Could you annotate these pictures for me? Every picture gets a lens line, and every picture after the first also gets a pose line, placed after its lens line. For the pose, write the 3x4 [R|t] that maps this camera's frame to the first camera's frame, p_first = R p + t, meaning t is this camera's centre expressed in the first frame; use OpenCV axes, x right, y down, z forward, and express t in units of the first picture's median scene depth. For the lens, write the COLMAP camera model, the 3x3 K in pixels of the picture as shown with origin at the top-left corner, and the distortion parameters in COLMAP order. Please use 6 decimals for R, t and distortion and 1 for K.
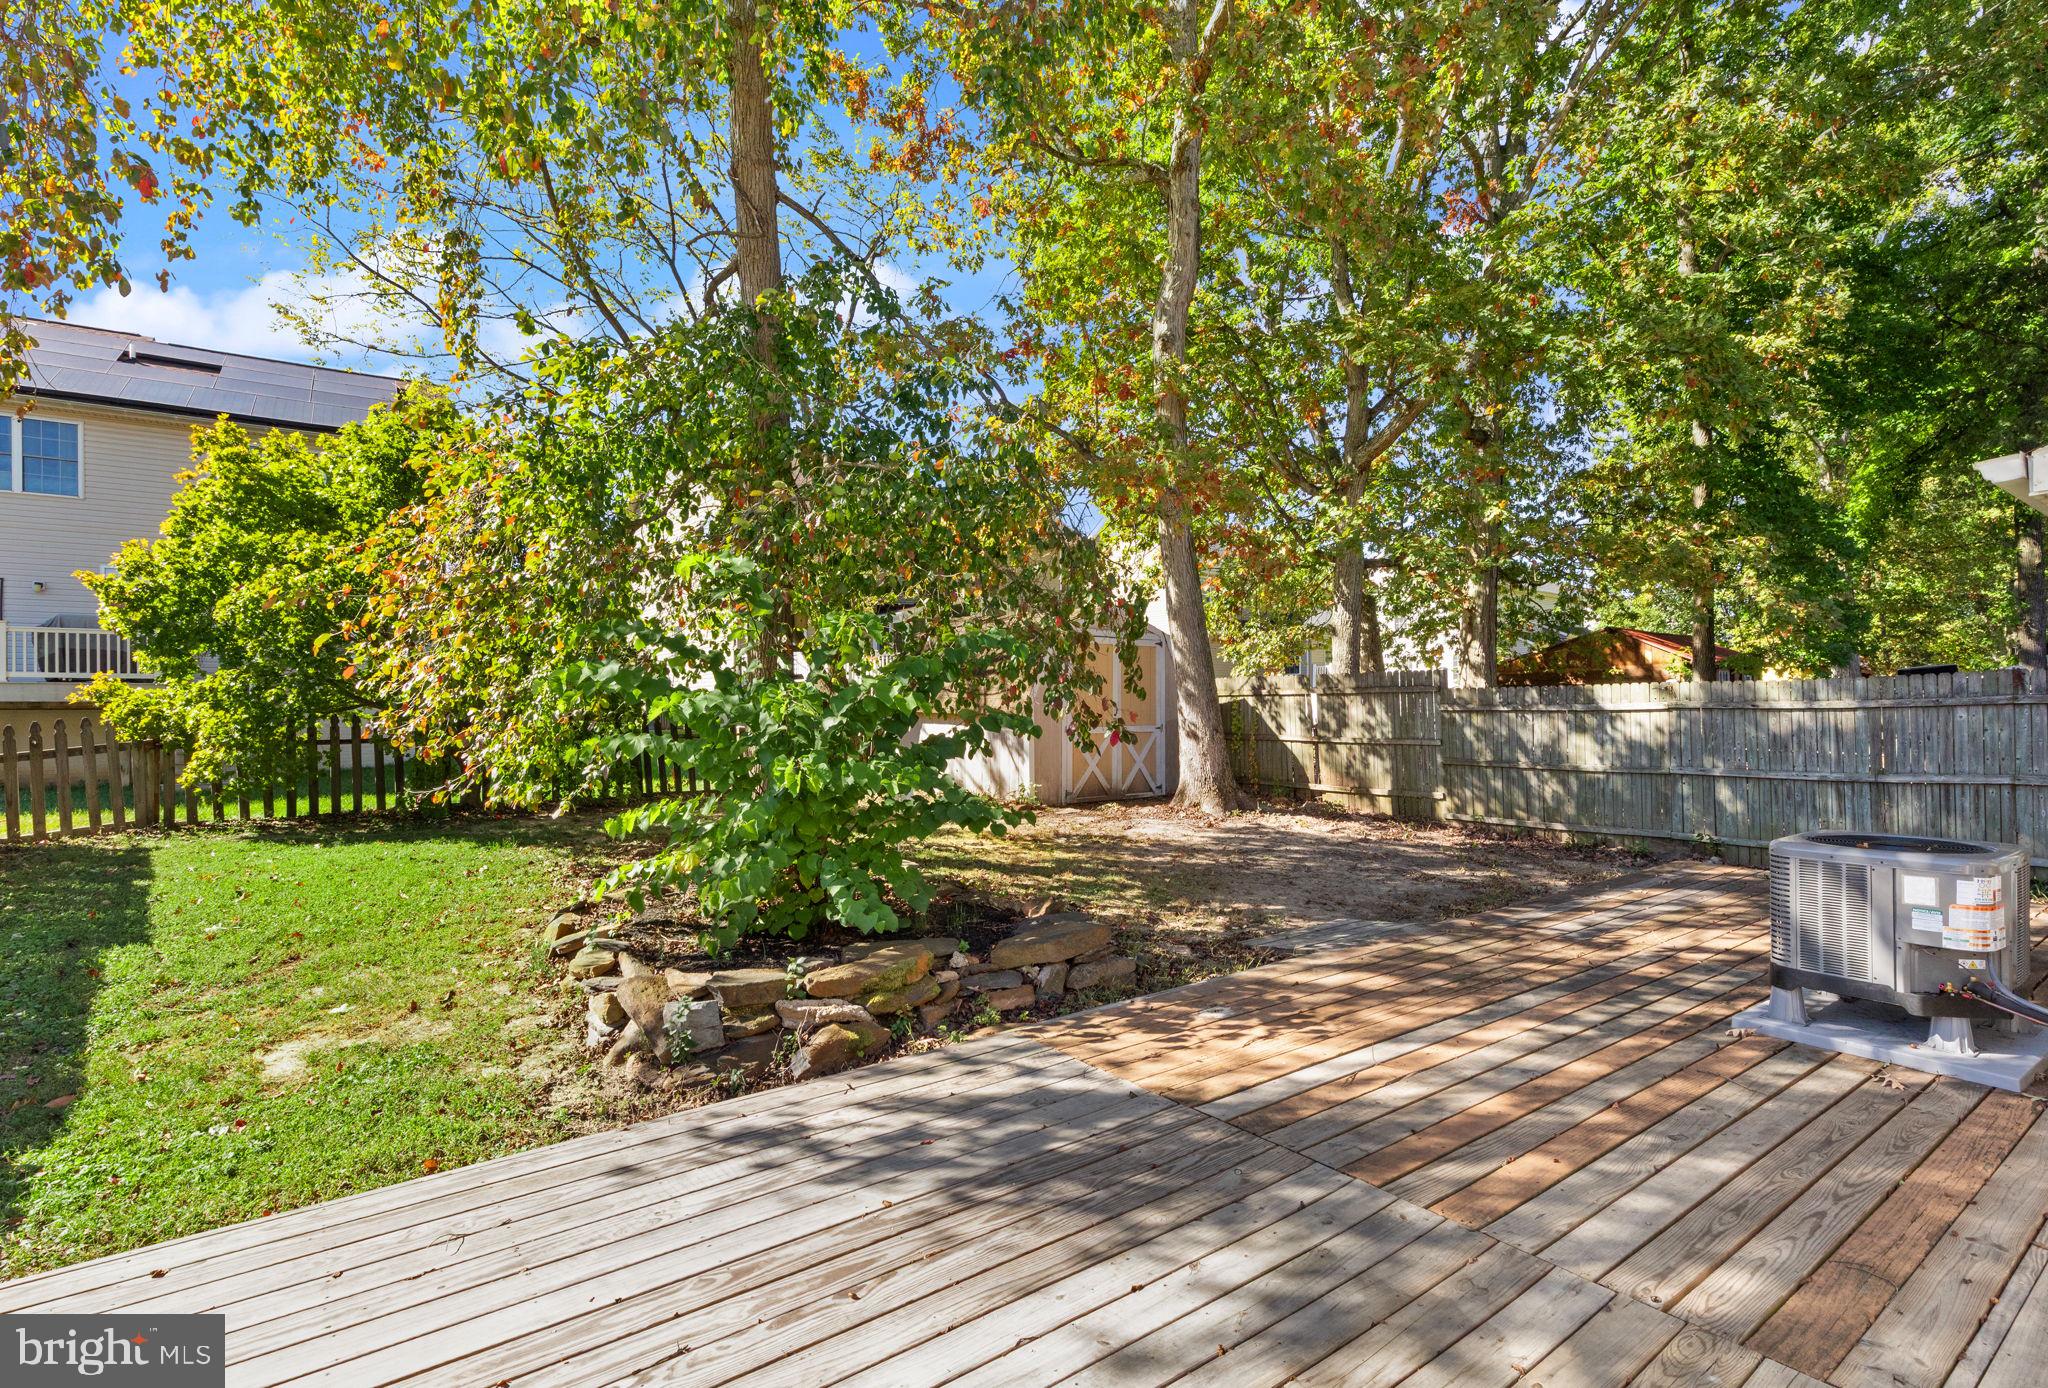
lens RADIAL K [[970.1, 0, 1025.9], [0, 970.1, 690.6], [0, 0, 1]] dist [0.005504, 0.000872]
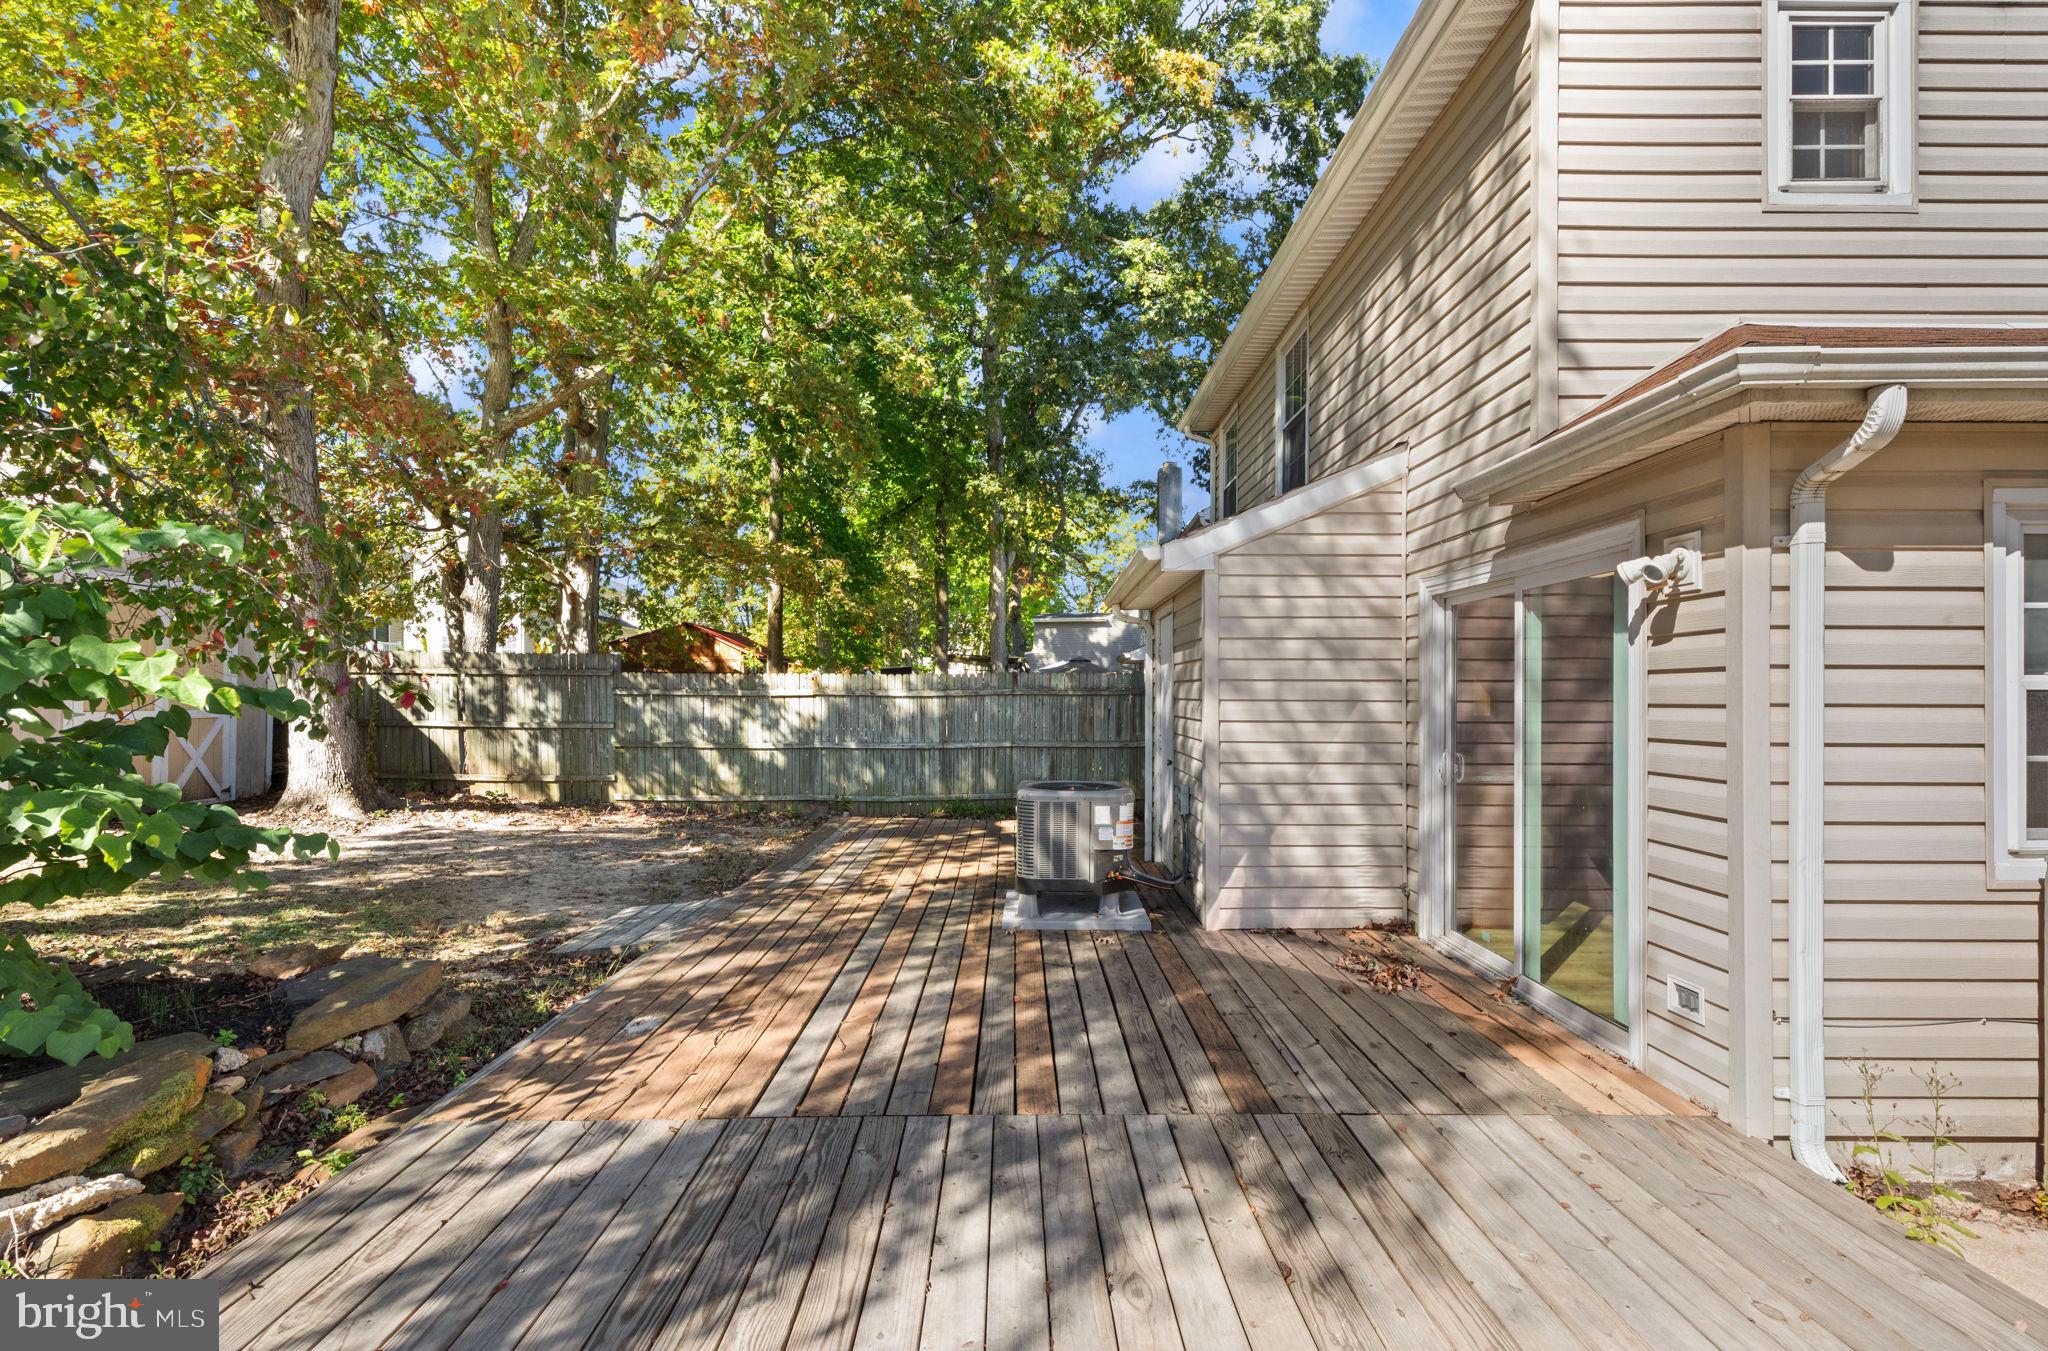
lens RADIAL K [[952.3, 0, 1022.7], [0, 952.3, 685.6], [0, 0, 1]] dist [-0.003562, 0.000587]
pose [[0.590189, 0.019194, 0.807037, -0.271447], [-0.027146, 0.999624, -0.003922, 0.009565], [-0.806808, -0.019593, 0.590488, 0.179180]]
